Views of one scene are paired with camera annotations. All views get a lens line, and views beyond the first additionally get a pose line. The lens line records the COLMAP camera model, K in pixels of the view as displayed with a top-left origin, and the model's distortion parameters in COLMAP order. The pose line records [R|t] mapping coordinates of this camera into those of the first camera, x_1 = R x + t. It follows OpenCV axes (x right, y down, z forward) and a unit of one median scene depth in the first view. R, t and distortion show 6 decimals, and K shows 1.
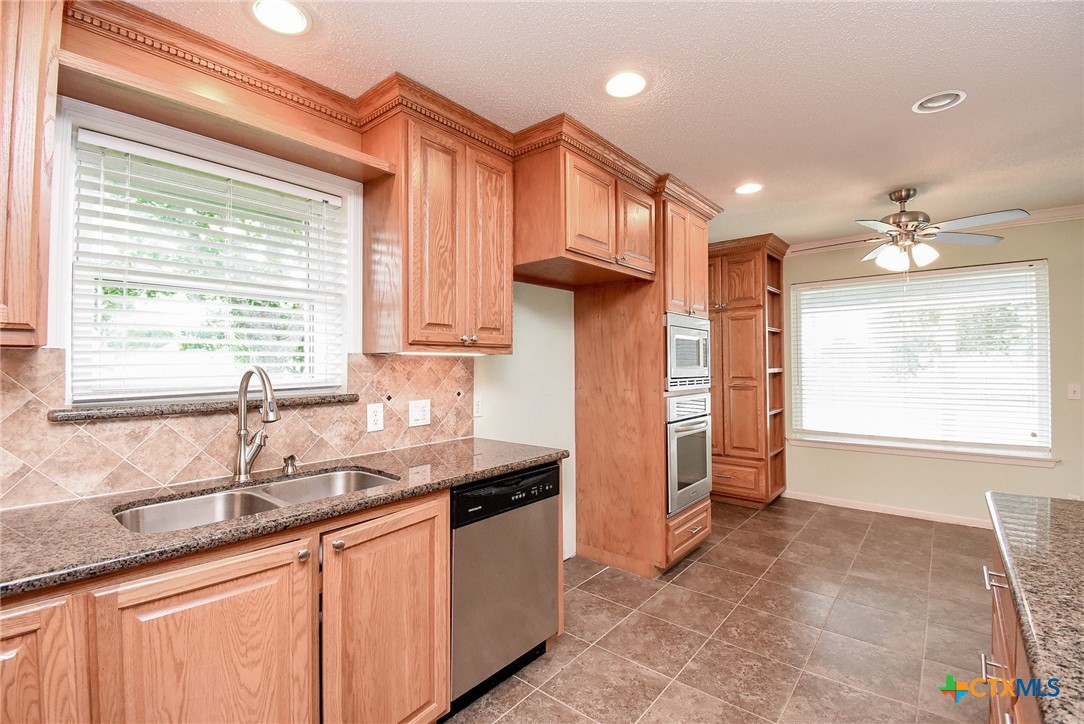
lens RADIAL K [[480.6, 0, 536.6], [0, 480.6, 358.3], [0, 0, 1]] dist [0.004055, -0.014184]
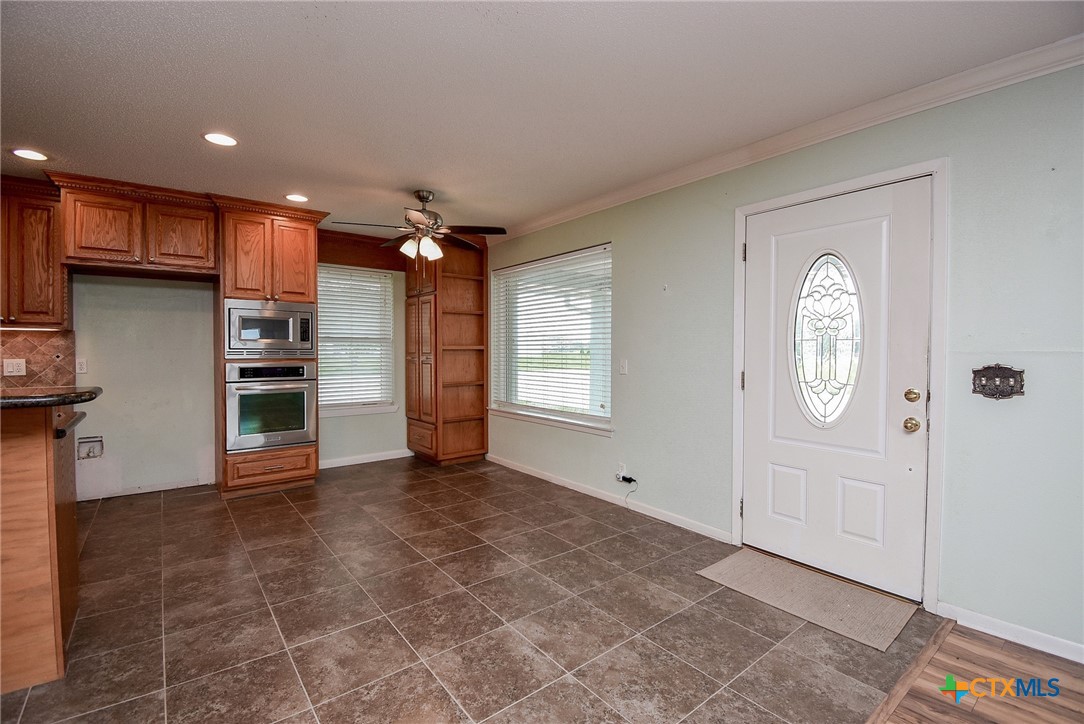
lens RADIAL K [[480.6, 0, 539.3], [0, 480.6, 357.5], [0, 0, 1]] dist [0.004055, -0.014184]
pose [[0.979753, 0.010386, -0.199942, 1.380941], [-0.004930, 0.999602, 0.027766, 0.025226], [0.200151, -0.026218, 0.979414, -0.122180]]
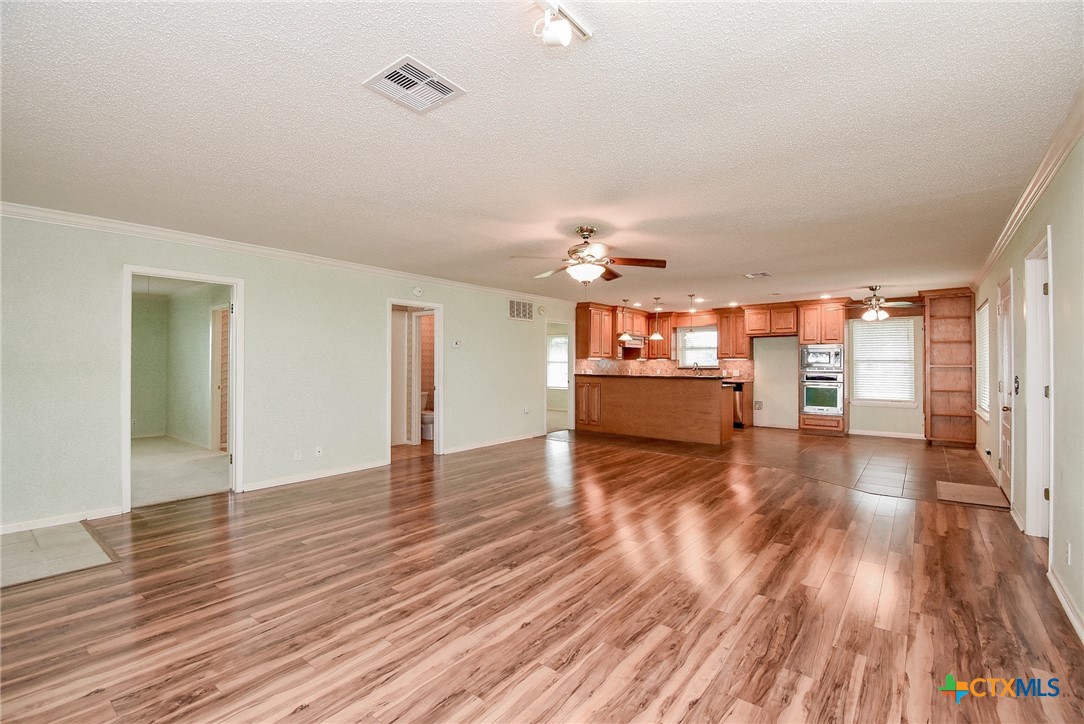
lens RADIAL K [[480.6, 0, 536.9], [0, 480.6, 358.1], [0, 0, 1]] dist [0.004055, -0.014184]
pose [[0.028319, -0.006916, -0.999575, 3.228517], [0.006777, 0.999954, -0.006726, -0.002633], [0.999576, -0.006584, 0.028364, -0.728061]]
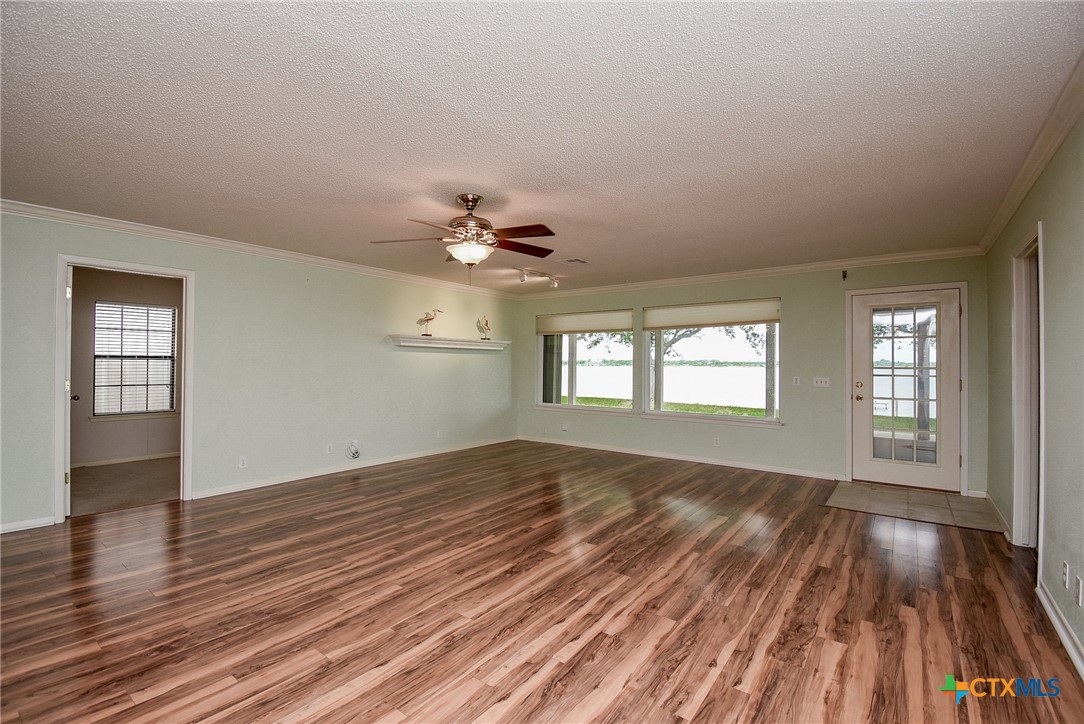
lens RADIAL K [[480.6, 0, 536.0], [0, 480.6, 355.9], [0, 0, 1]] dist [0.004055, -0.014184]
pose [[-0.050591, 0.017243, 0.998571, 0.697052], [-0.011259, 0.999778, -0.017834, 0.004176], [-0.998656, -0.012145, -0.050385, -0.649389]]
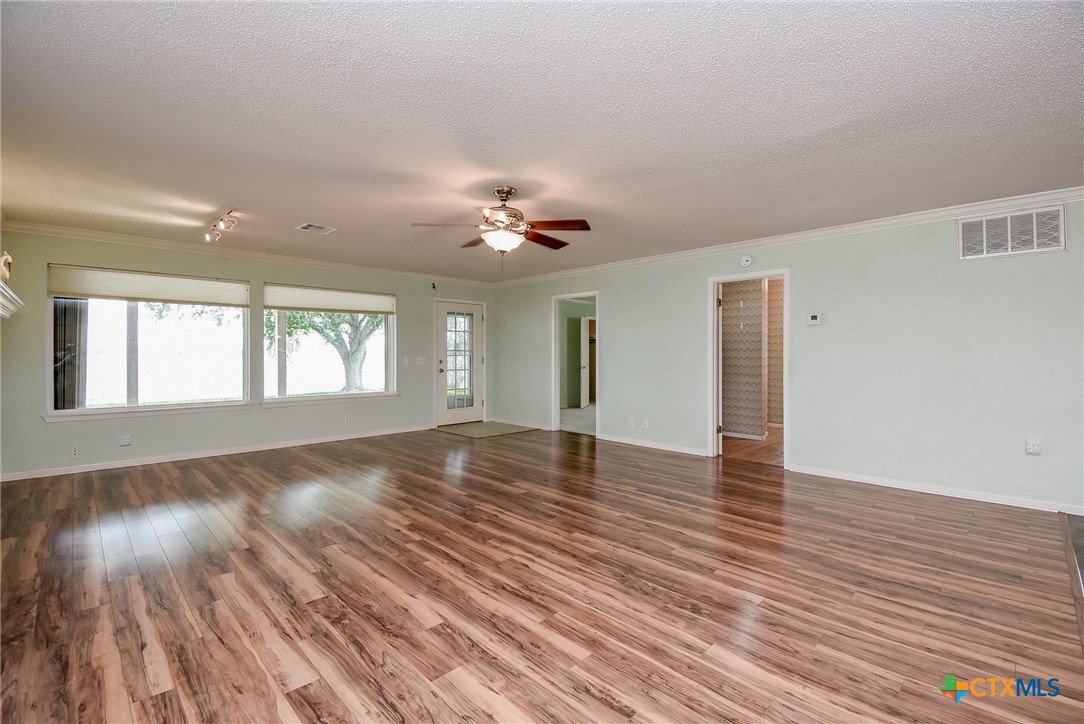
lens RADIAL K [[480.6, 0, 545.7], [0, 480.6, 350.9], [0, 0, 1]] dist [0.004055, -0.014184]
pose [[-0.996512, 0.002259, 0.083421, 1.630293], [0.001239, 0.999924, -0.012276, 0.038350], [-0.083442, -0.012130, -0.996439, 0.667711]]
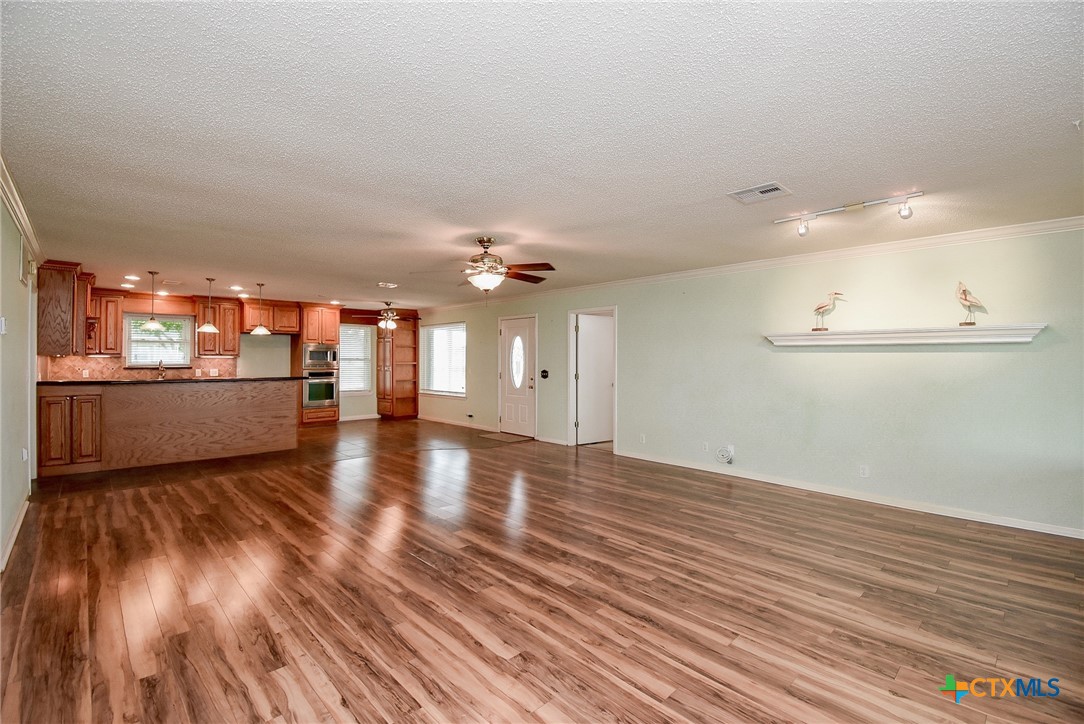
lens RADIAL K [[480.6, 0, 543.6], [0, 480.6, 356.8], [0, 0, 1]] dist [0.004055, -0.014184]
pose [[0.994869, 0.006159, -0.100980, 2.168549], [-0.005716, 0.999973, 0.004680, -0.033482], [0.101006, -0.004078, 0.994877, -1.992993]]
